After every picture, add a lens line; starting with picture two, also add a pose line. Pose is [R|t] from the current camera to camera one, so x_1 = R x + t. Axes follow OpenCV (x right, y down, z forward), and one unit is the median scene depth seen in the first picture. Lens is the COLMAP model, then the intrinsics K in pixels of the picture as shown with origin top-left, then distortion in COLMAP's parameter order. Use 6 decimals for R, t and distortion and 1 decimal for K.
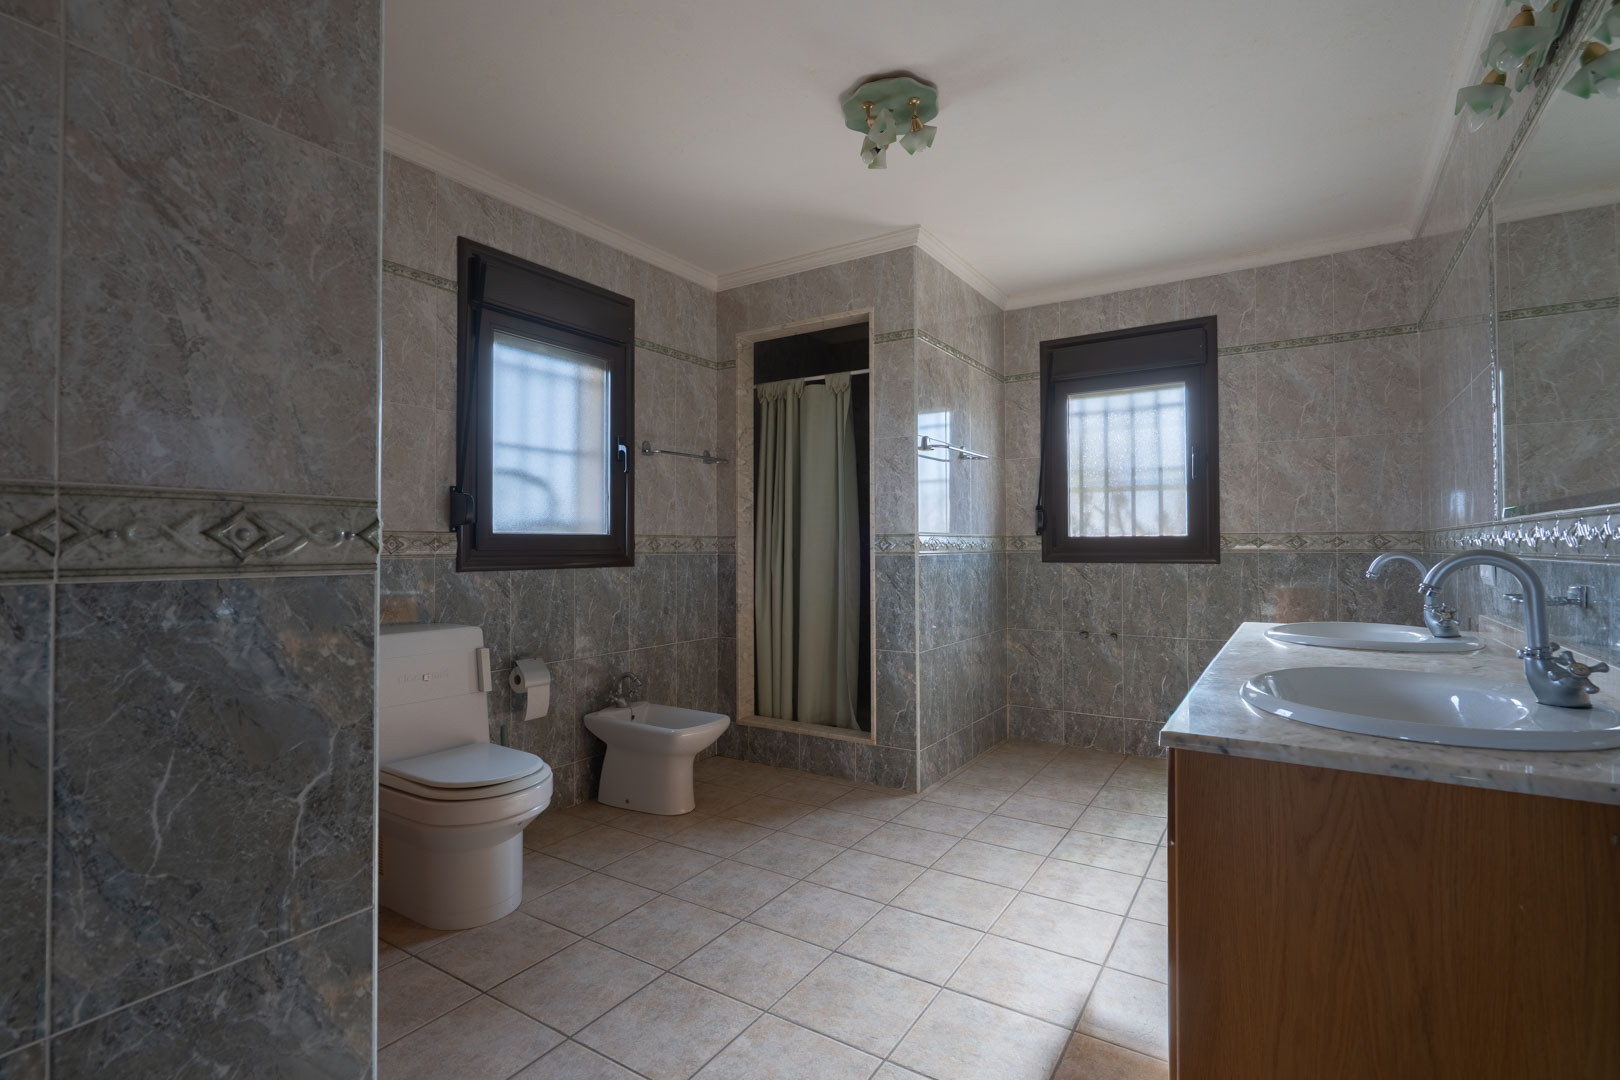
lens RADIAL K [[756.4, 0, 814.1], [0, 756.4, 524.5], [0, 0, 1]] dist [-0.009360, 0.005247]
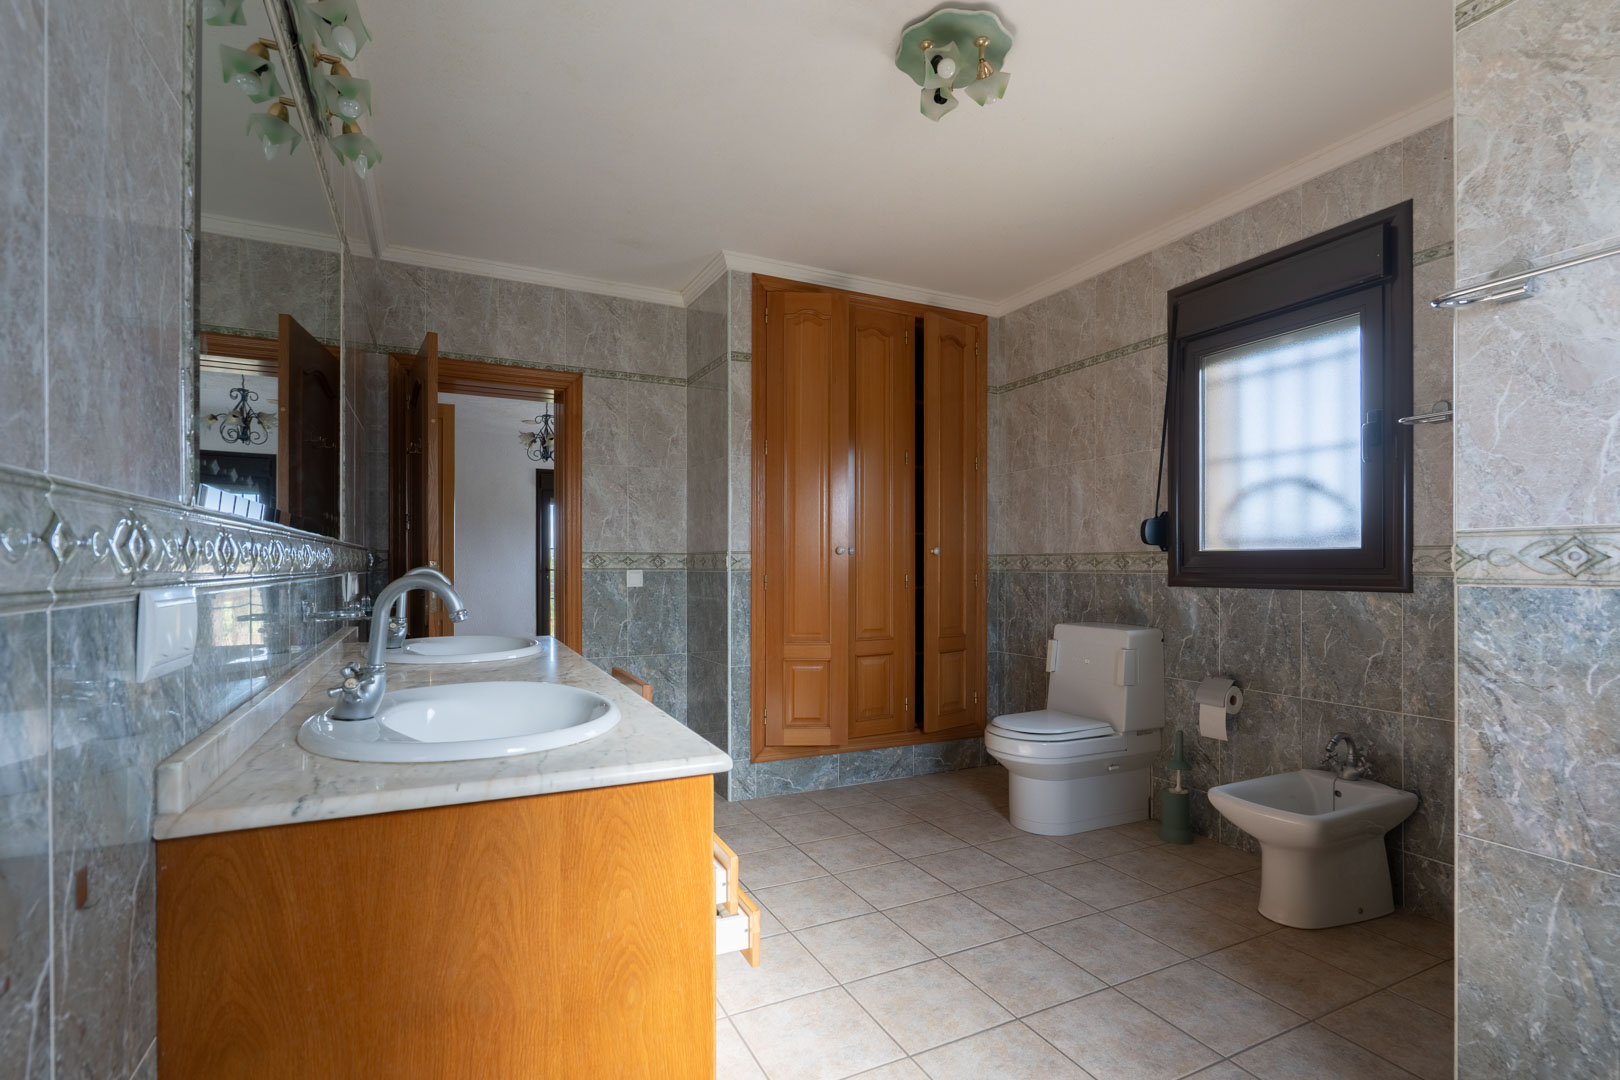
lens RADIAL K [[737.0, 0, 786.0], [0, 737.0, 563.4], [0, 0, 1]] dist [0.000193, 0.005020]
pose [[-0.527385, 0.000684, -0.849626, 0.764019], [0.025442, 0.999564, -0.014988, 0.029406], [0.849245, -0.029521, -0.527172, 1.066255]]
